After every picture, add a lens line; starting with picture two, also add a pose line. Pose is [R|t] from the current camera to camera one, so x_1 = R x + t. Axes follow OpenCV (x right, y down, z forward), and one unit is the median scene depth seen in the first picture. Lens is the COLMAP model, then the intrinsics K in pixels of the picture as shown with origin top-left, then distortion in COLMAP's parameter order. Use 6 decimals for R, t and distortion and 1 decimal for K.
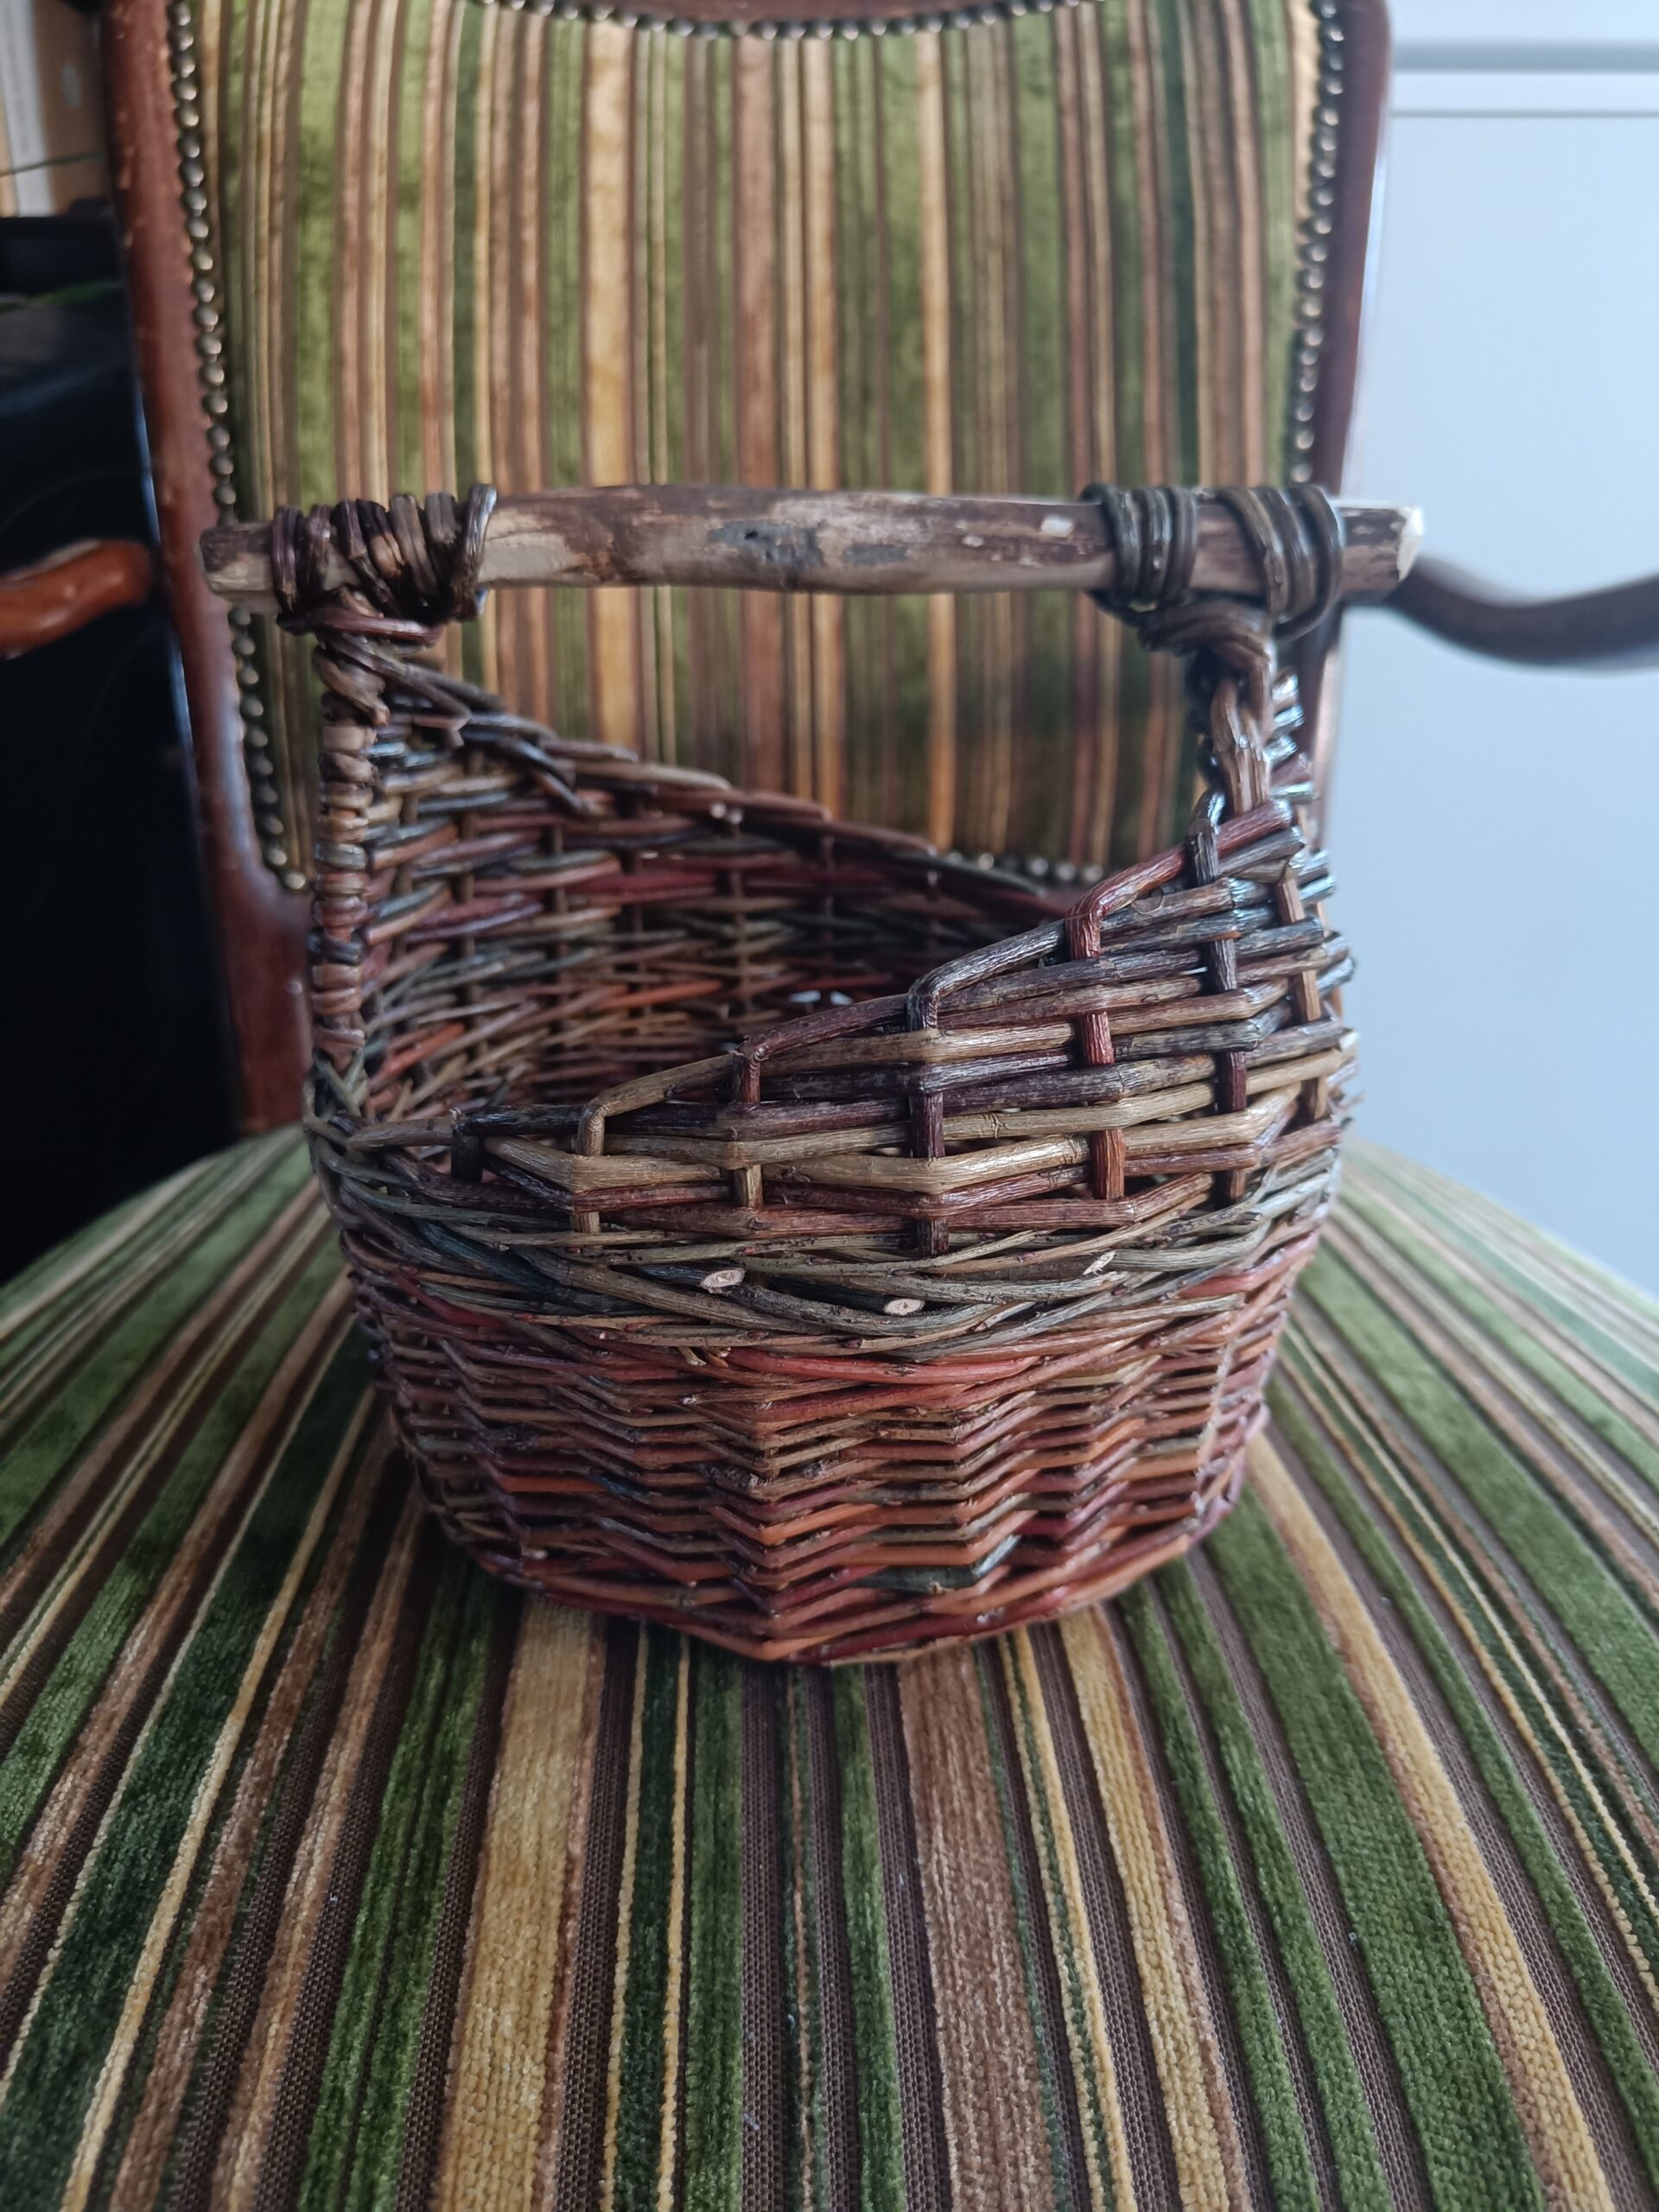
lens RADIAL K [[1744.4, 0, 790.0], [0, 1744.4, 1100.9], [0, 0, 1]] dist [-0.029052, 0.003902]
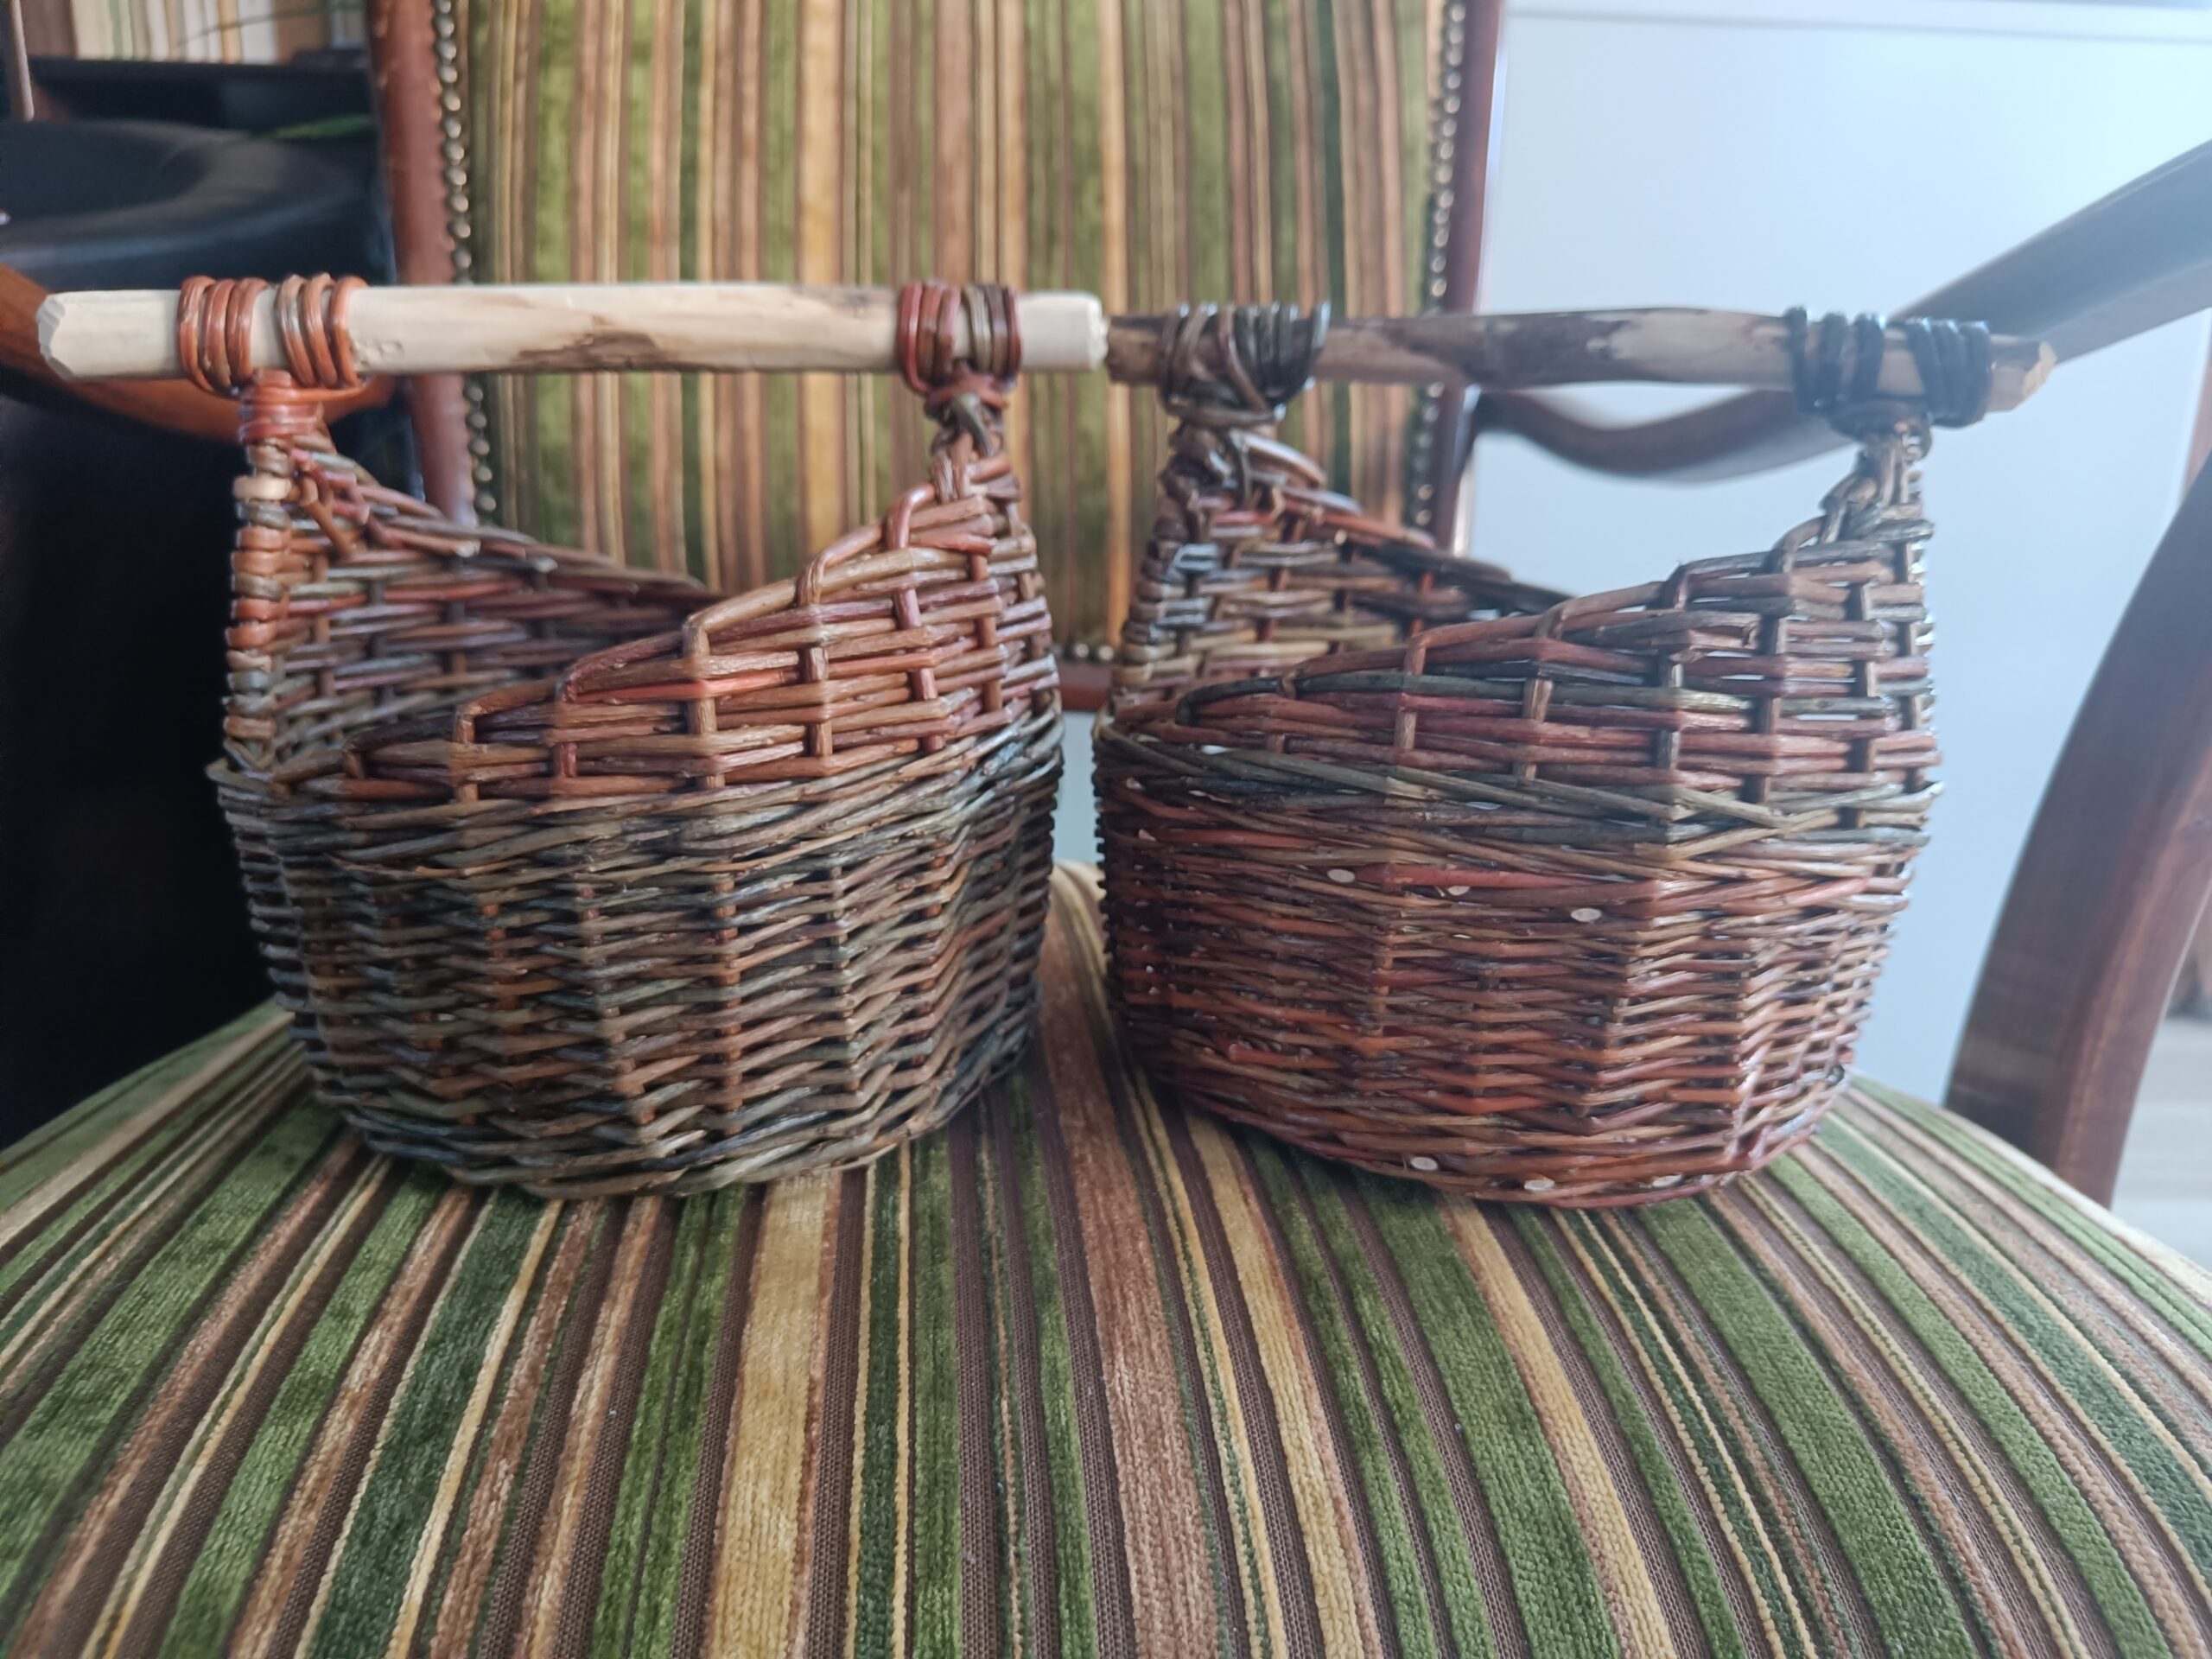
lens RADIAL K [[1744.4, 0, 1084.7], [0, 1744.4, 820.9], [0, 0, 1]] dist [-0.029052, 0.003902]
pose [[0.997656, 0.005984, 0.068167, -0.021619], [-0.000695, 0.997003, -0.077359, 0.131250], [-0.068426, 0.077130, 0.994670, -0.209663]]
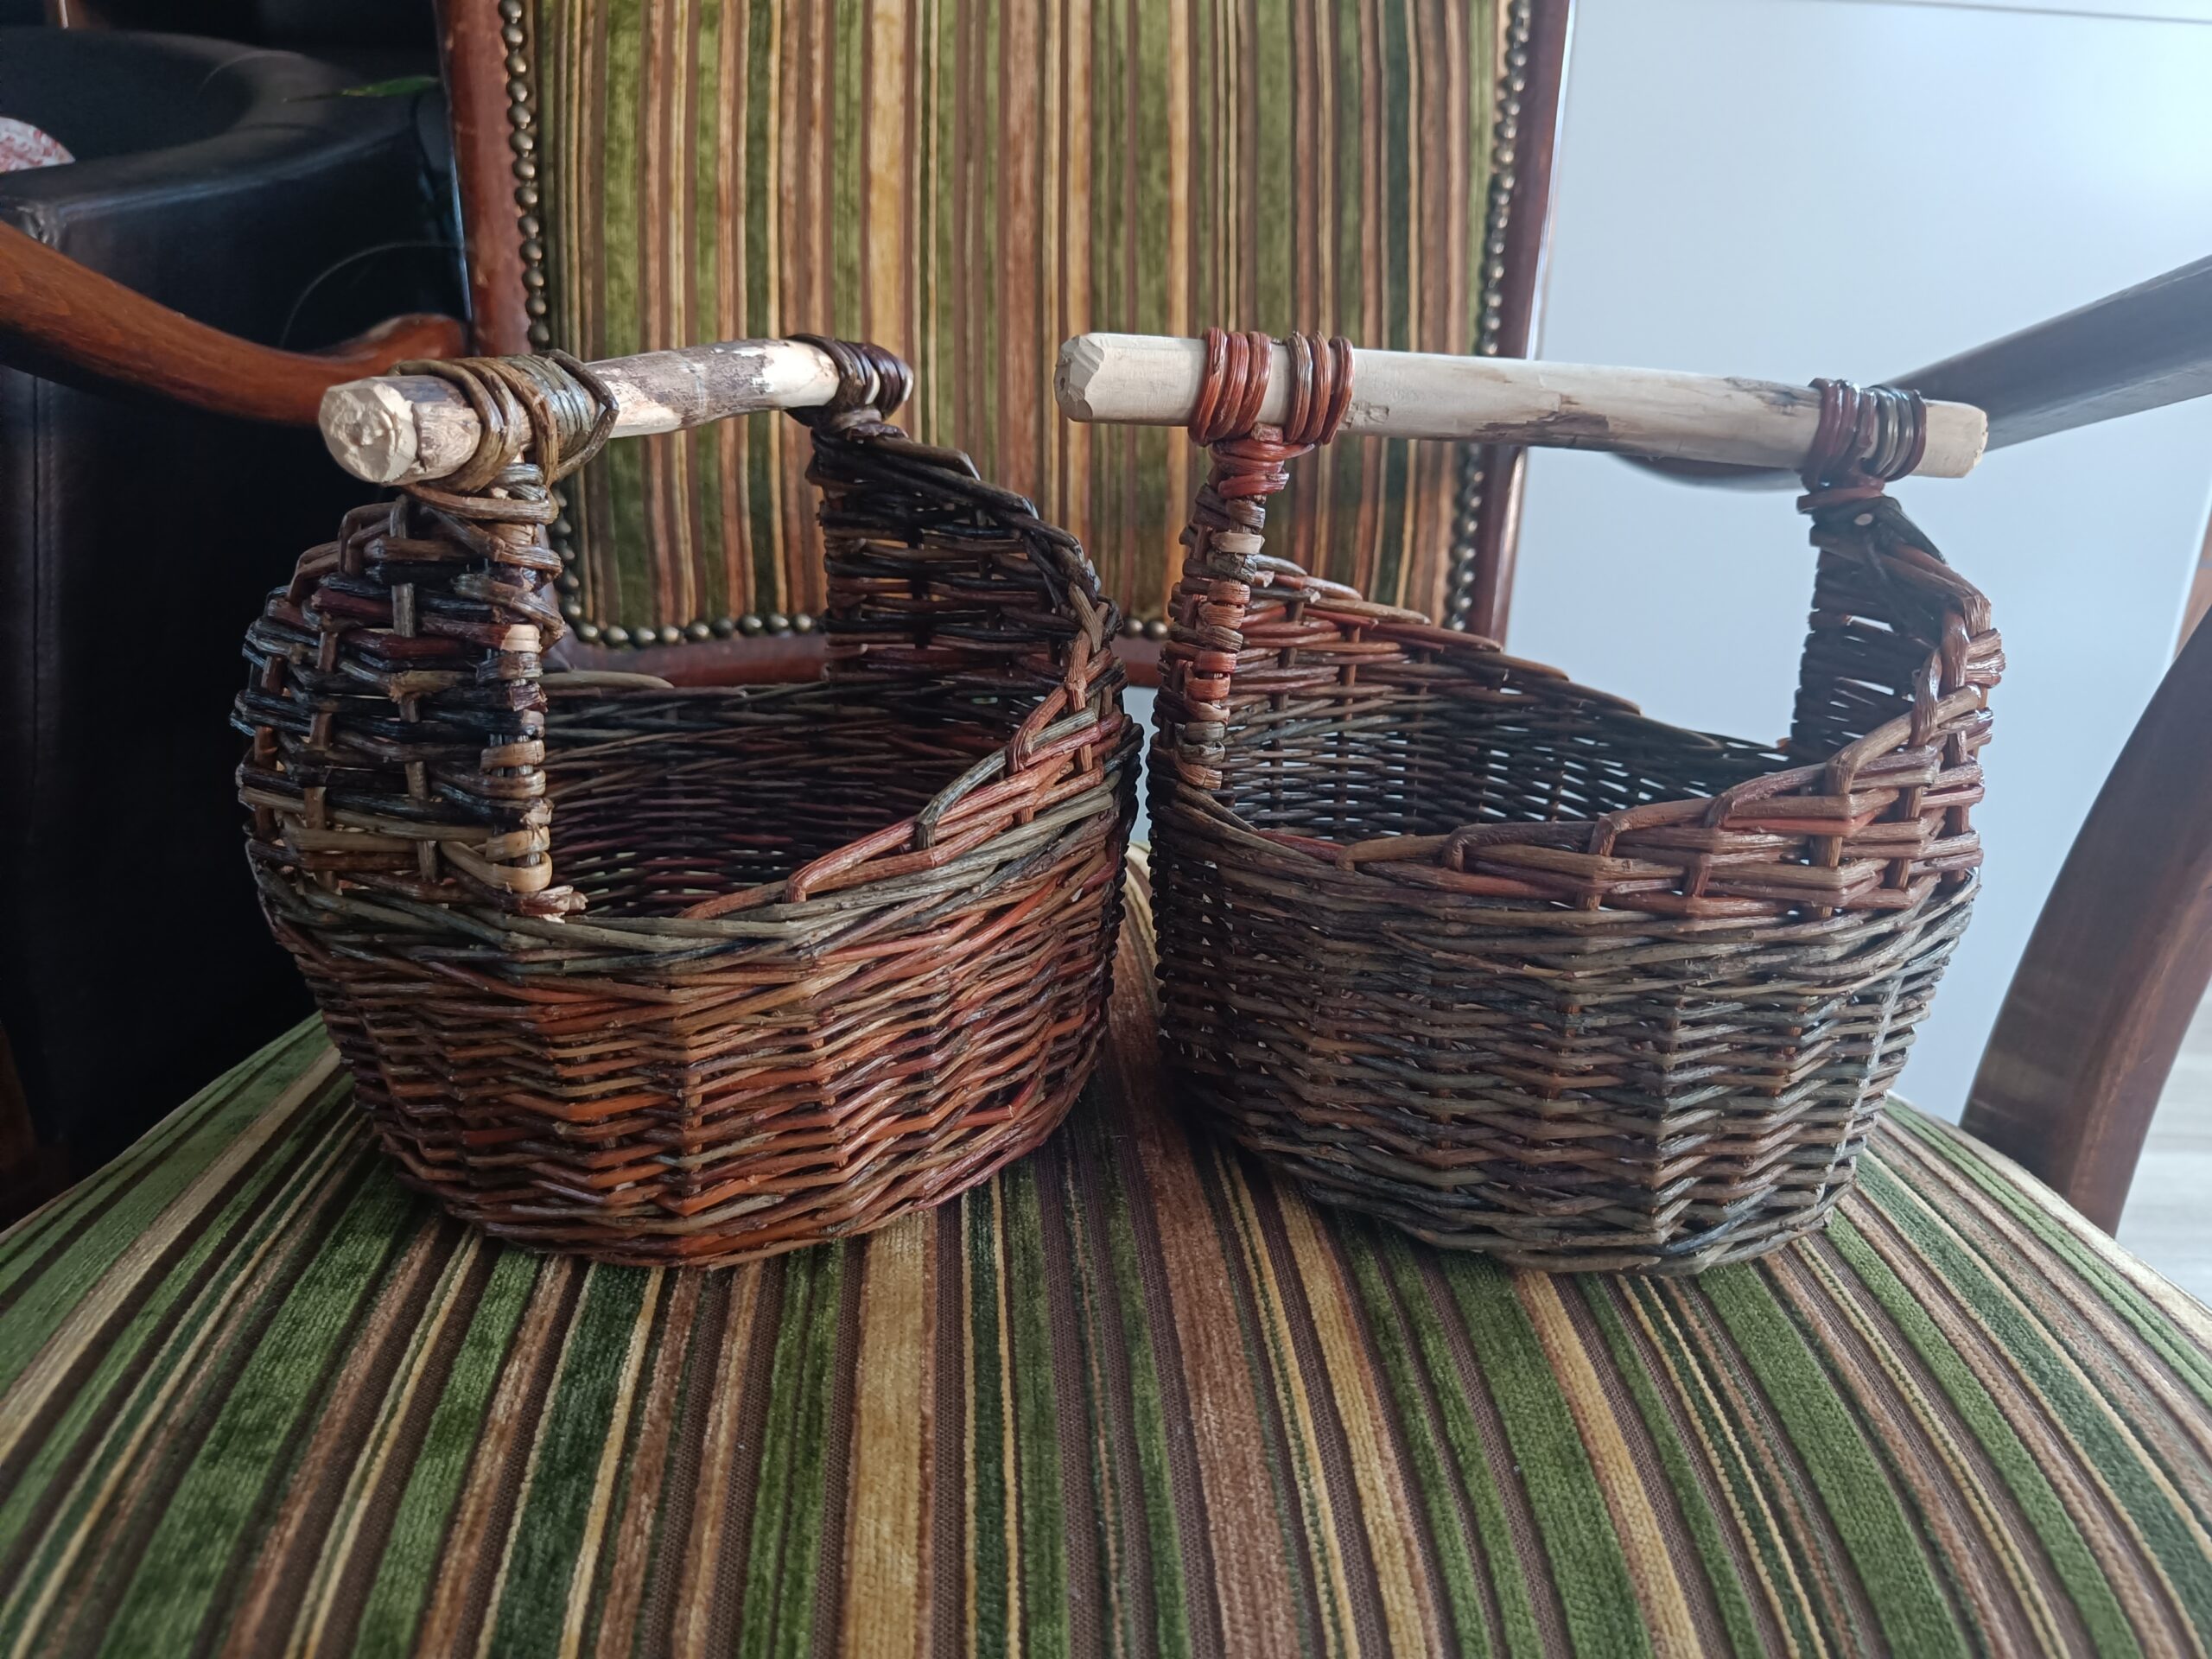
lens RADIAL K [[1744.4, 0, 1114.8], [0, 1744.4, 823.2], [0, 0, 1]] dist [-0.029052, 0.003902]
pose [[0.996828, 0.021419, 0.076655, -0.084690], [-0.020324, 0.999680, -0.015039, 0.010013], [-0.076953, 0.013433, 0.996944, -0.278093]]
